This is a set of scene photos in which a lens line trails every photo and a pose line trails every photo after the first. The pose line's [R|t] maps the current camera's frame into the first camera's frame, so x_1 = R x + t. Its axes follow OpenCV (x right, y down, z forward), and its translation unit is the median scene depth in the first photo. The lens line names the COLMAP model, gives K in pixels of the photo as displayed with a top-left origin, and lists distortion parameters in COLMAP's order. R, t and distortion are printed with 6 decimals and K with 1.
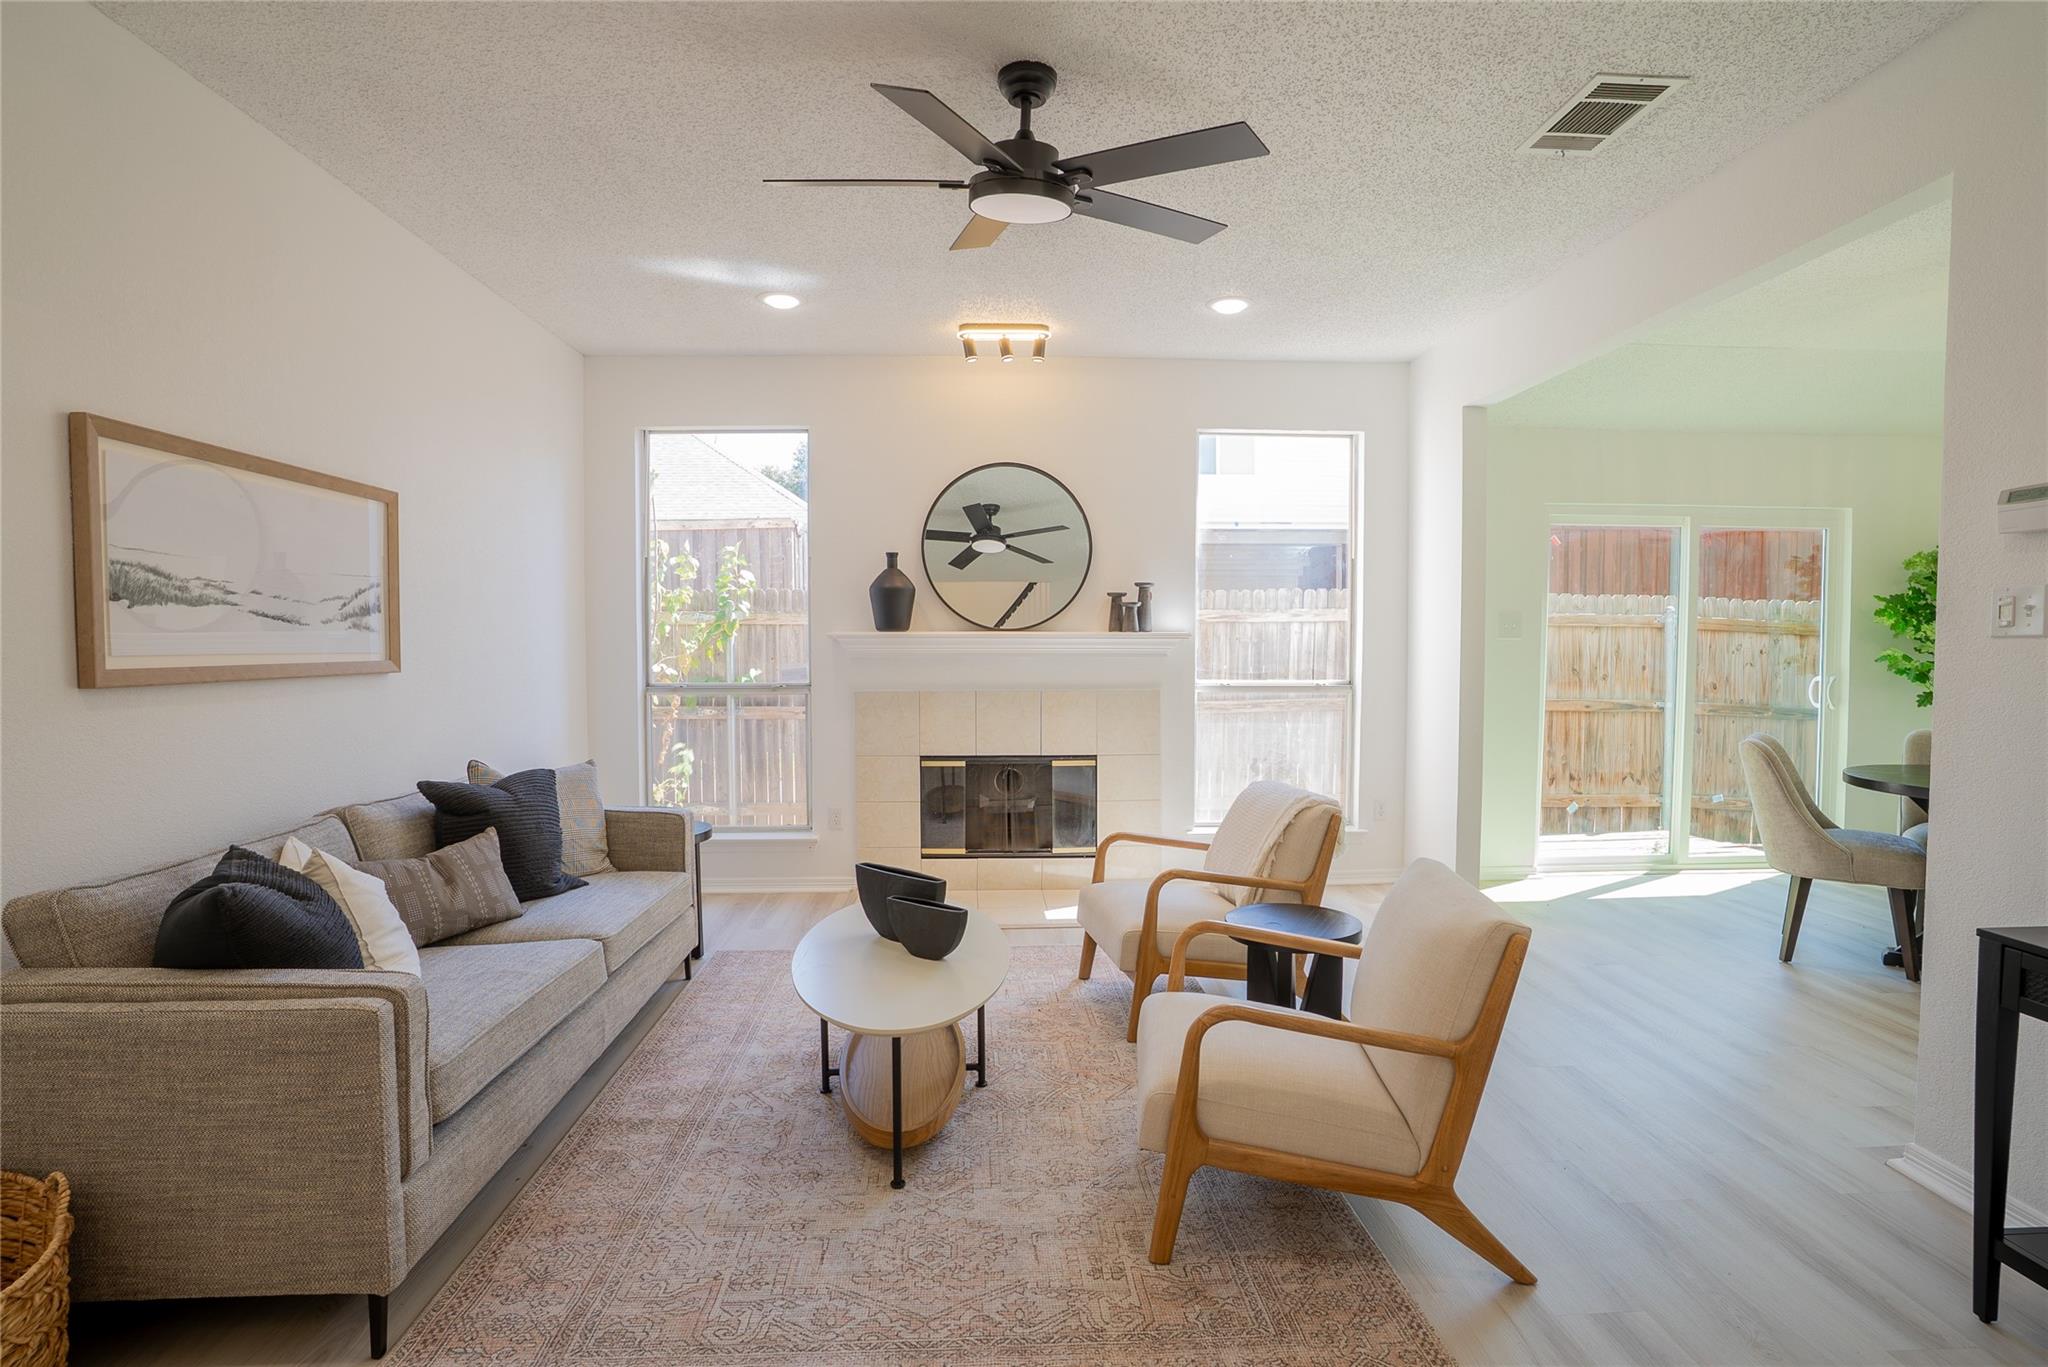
lens RADIAL K [[1019.7, 0, 1003.8], [0, 1019.7, 683.1], [0, 0, 1]] dist [-0.073428, 0.032602]
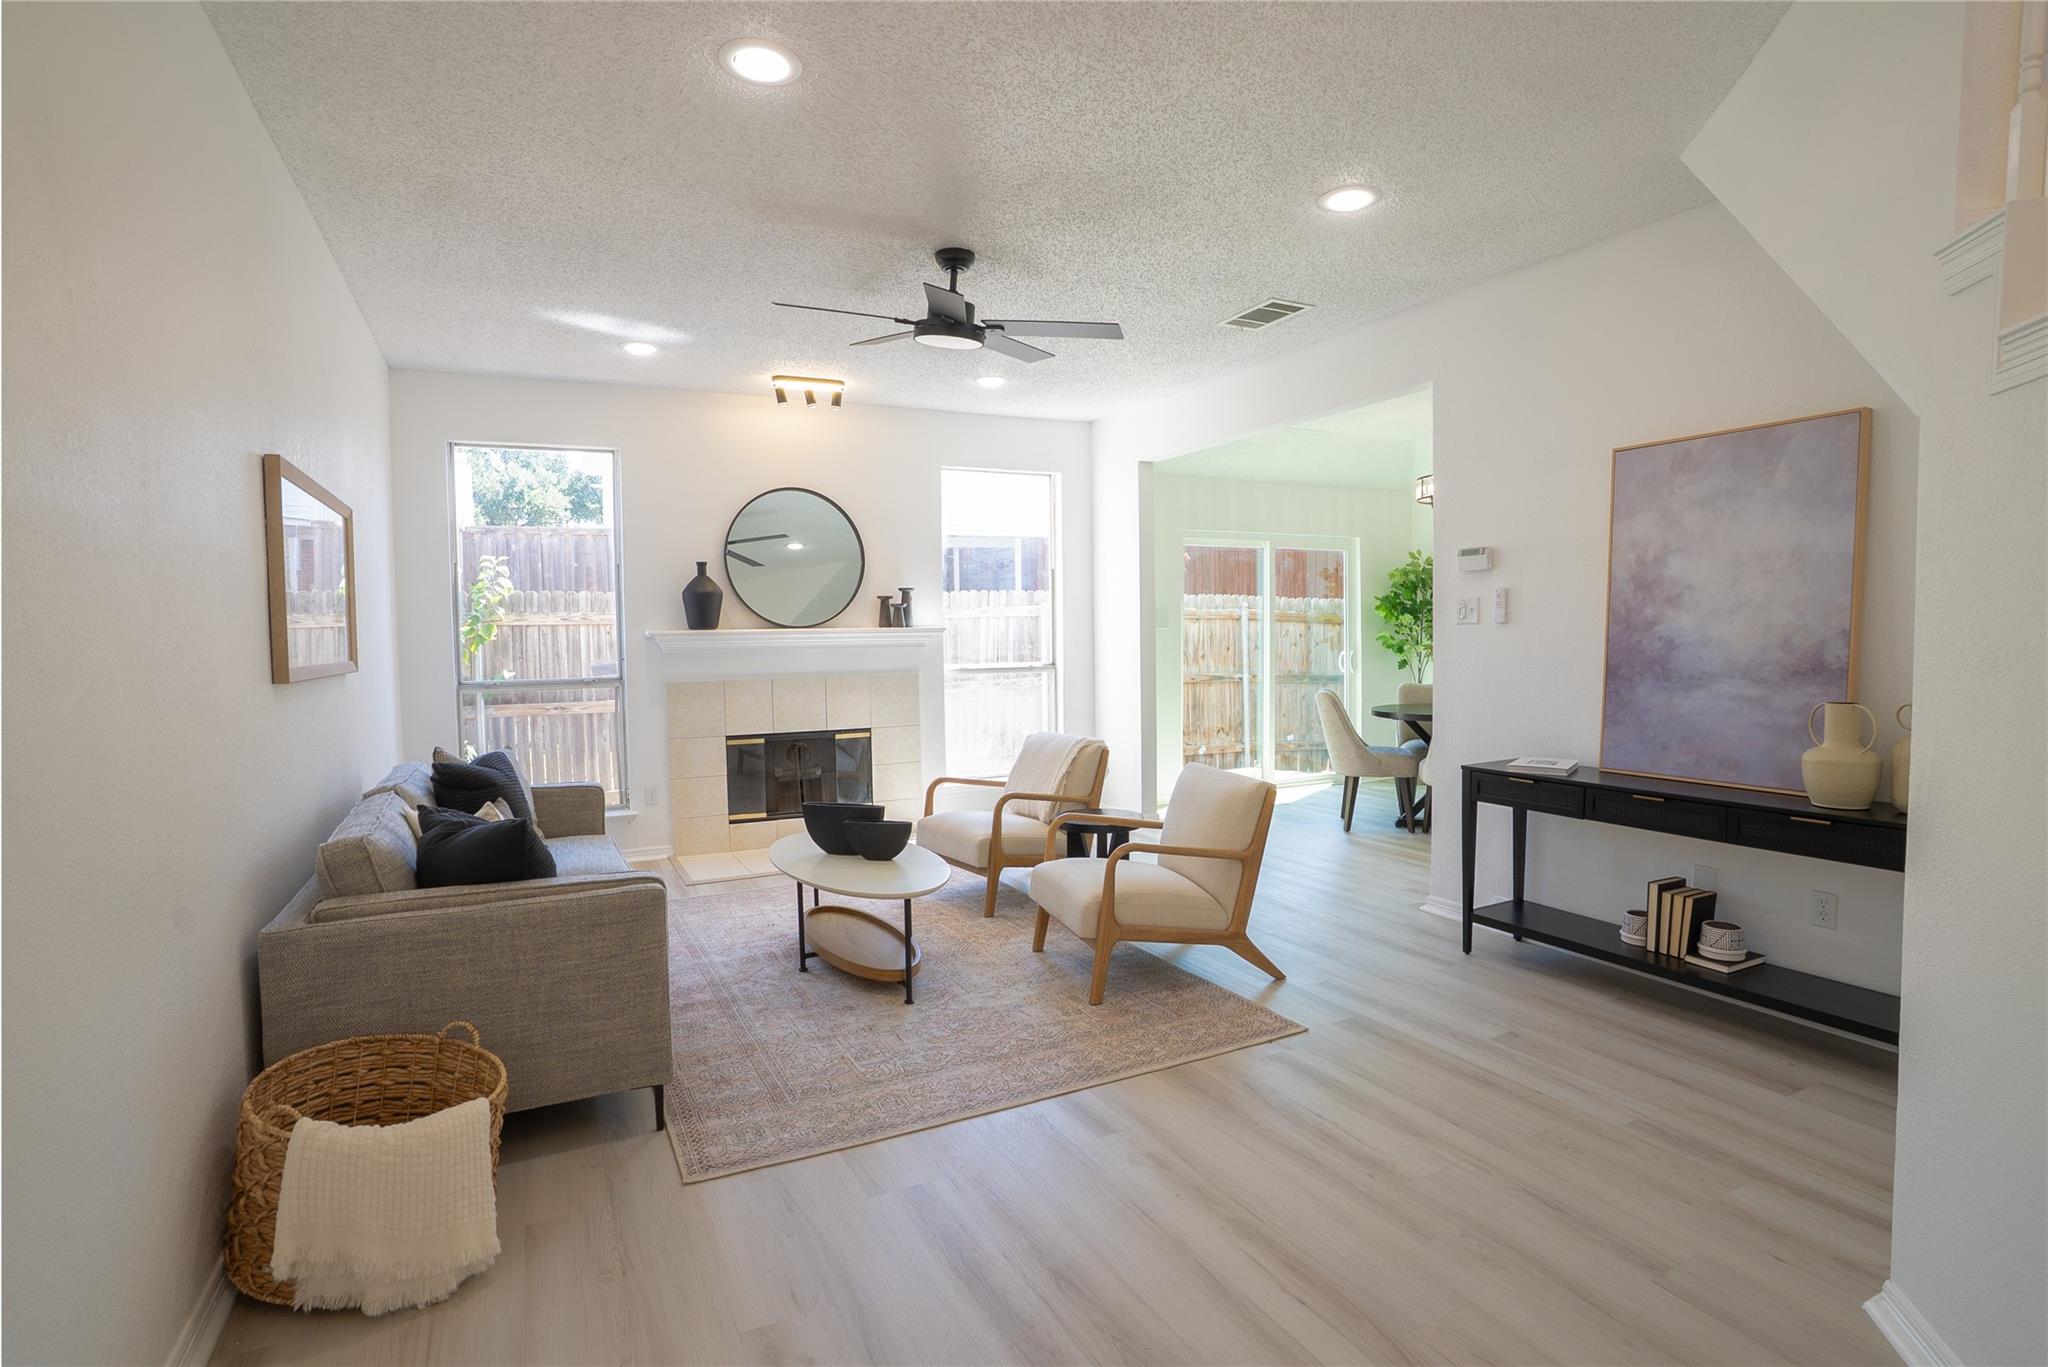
lens RADIAL K [[1019.7, 0, 1008.5], [0, 1019.7, 677.3], [0, 0, 1]] dist [-0.073428, 0.032602]
pose [[0.915800, -0.031817, 0.400373, -0.280759], [0.032174, 0.999465, 0.005832, 0.008754], [-0.400345, 0.007541, 0.916334, -0.218169]]
